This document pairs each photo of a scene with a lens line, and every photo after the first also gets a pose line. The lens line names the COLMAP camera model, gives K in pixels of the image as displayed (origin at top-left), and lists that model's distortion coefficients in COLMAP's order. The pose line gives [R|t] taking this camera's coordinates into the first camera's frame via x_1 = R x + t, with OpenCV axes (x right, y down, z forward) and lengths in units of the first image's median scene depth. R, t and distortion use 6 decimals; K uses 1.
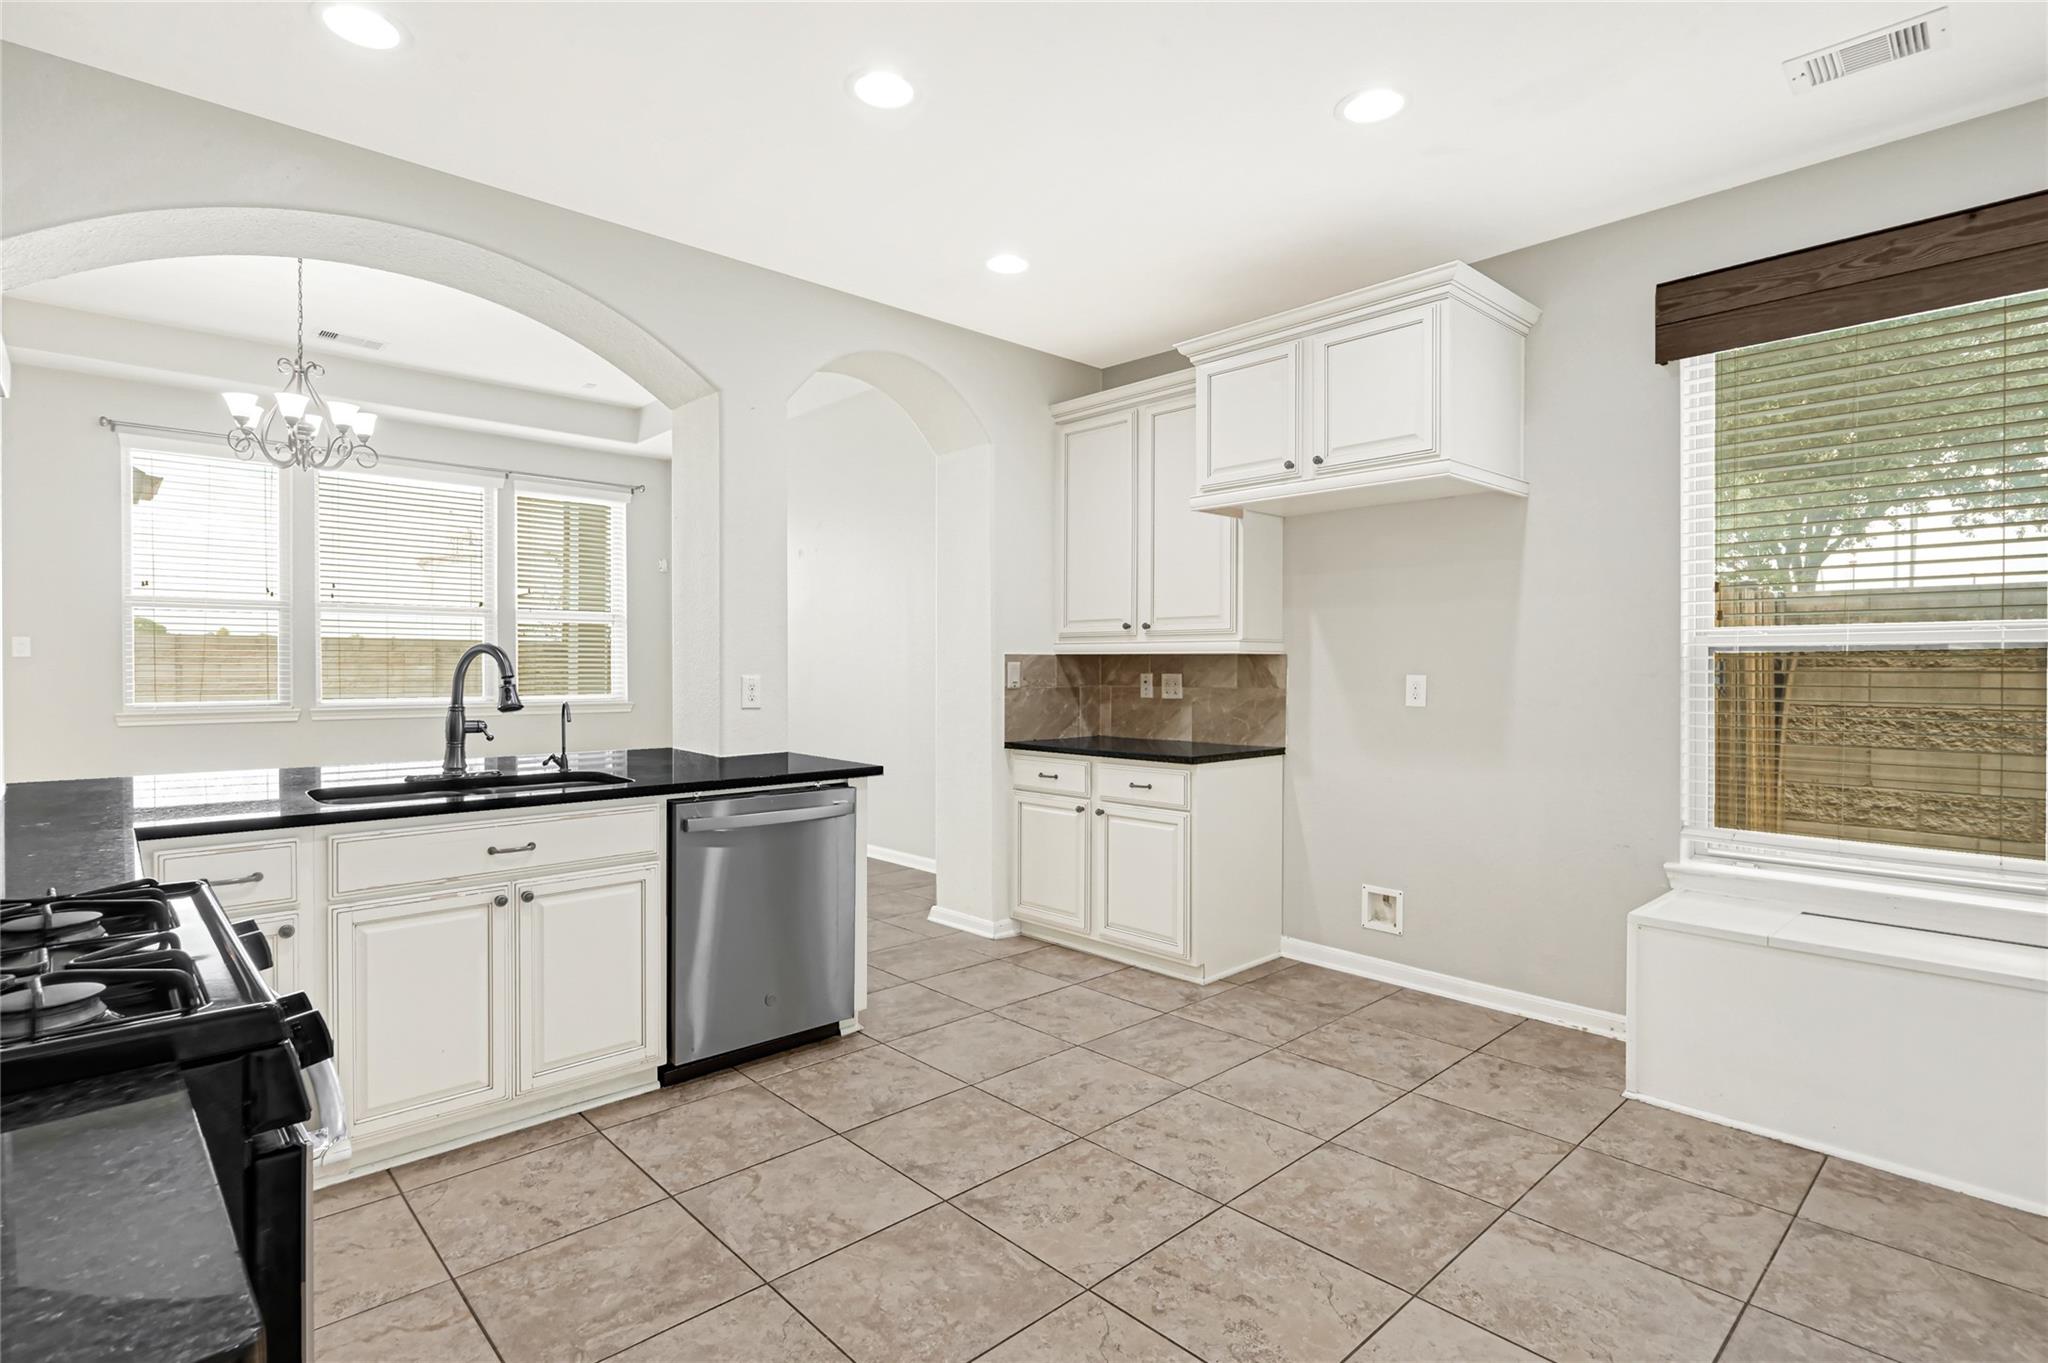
lens RADIAL K [[1008.6, 0, 1028.3], [0, 1008.6, 675.5], [0, 0, 1]] dist [-0.001439, 0.000461]
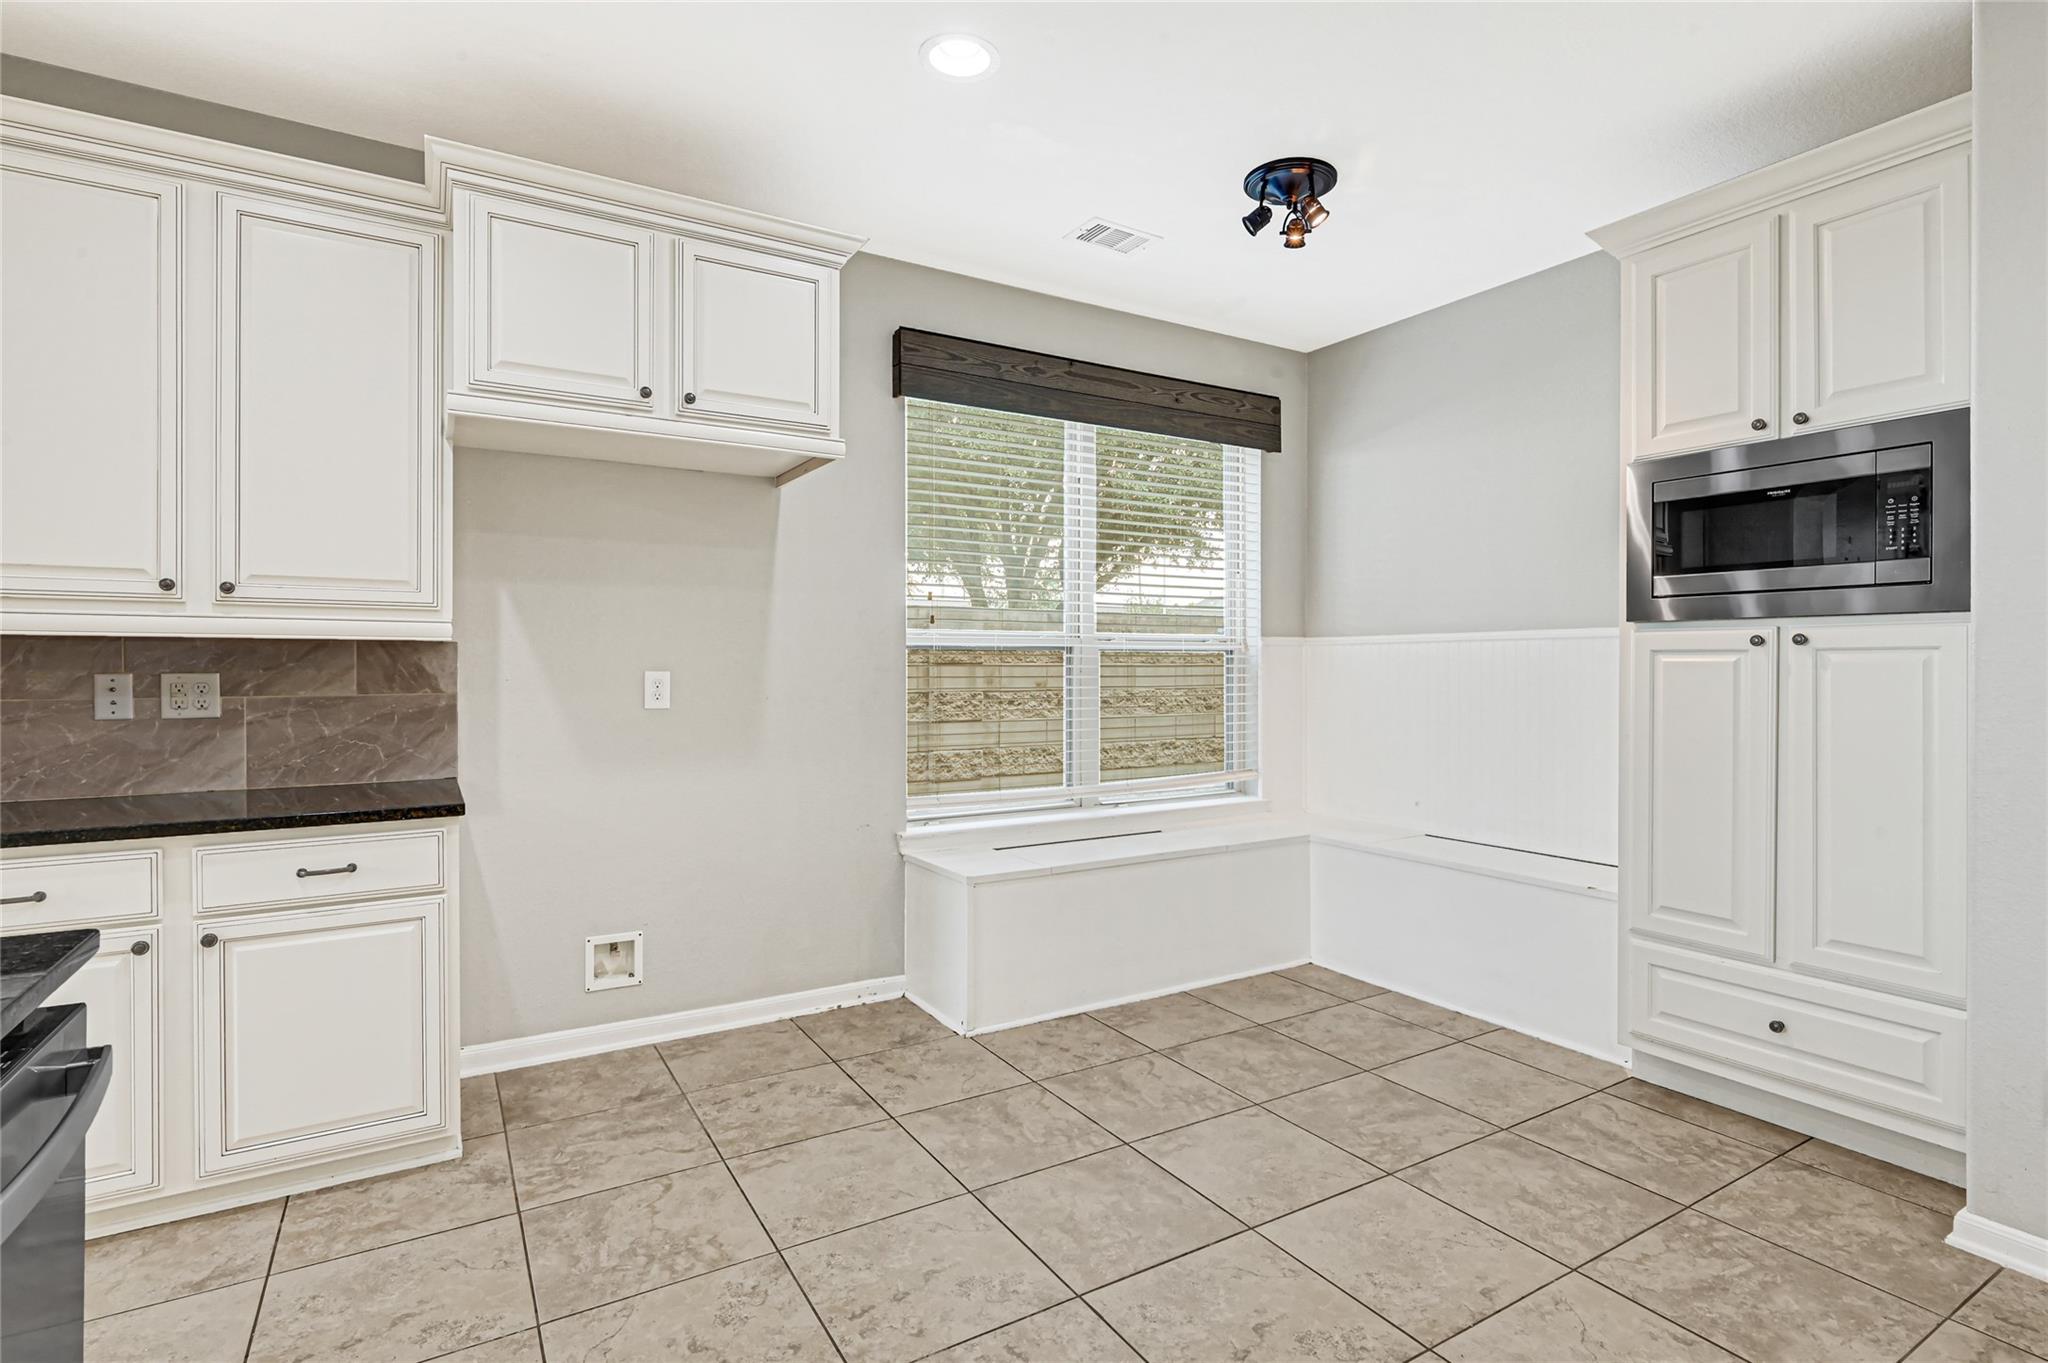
lens RADIAL K [[1008.6, 0, 1034.4], [0, 1008.6, 669.4], [0, 0, 1]] dist [-0.001439, 0.000461]
pose [[0.198652, -0.005652, 0.980054, -0.422918], [0.008345, 0.999957, 0.004075, -0.003260], [-0.980035, 0.007369, 0.198691, 0.571654]]
